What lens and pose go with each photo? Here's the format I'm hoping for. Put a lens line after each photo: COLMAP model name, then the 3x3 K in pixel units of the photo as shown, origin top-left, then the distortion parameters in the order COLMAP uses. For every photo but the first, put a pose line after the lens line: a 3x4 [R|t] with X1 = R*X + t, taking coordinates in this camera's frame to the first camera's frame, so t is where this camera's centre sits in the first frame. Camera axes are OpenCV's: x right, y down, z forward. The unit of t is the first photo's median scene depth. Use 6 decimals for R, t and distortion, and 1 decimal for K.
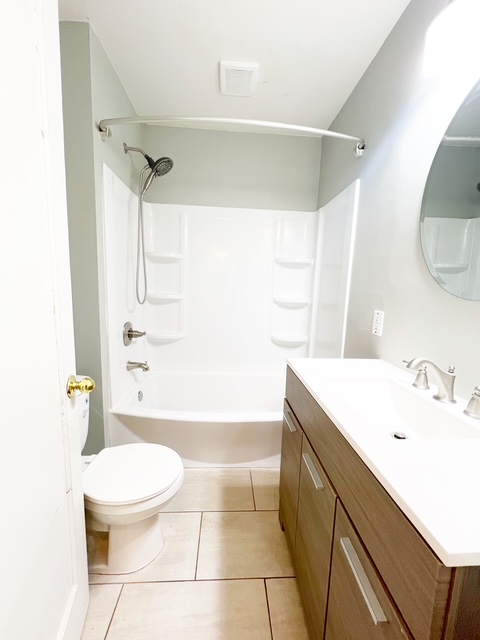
lens RADIAL K [[256.4, 0, 240.6], [0, 256.4, 317.8], [0, 0, 1]] dist [0.001650, -0.000096]
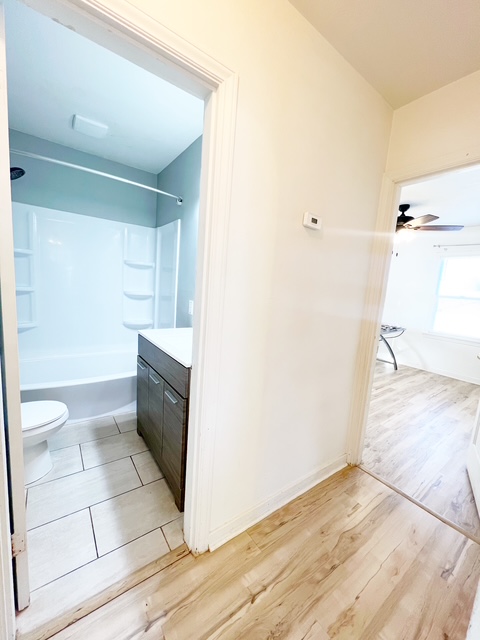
lens RADIAL K [[256.4, 0, 243.5], [0, 256.4, 318.4], [0, 0, 1]] dist [0.001650, -0.000096]
pose [[0.832305, -0.046723, 0.552346, -0.106897], [0.024446, 0.998566, 0.047632, 0.014634], [-0.553779, -0.026142, 0.832253, -0.484288]]
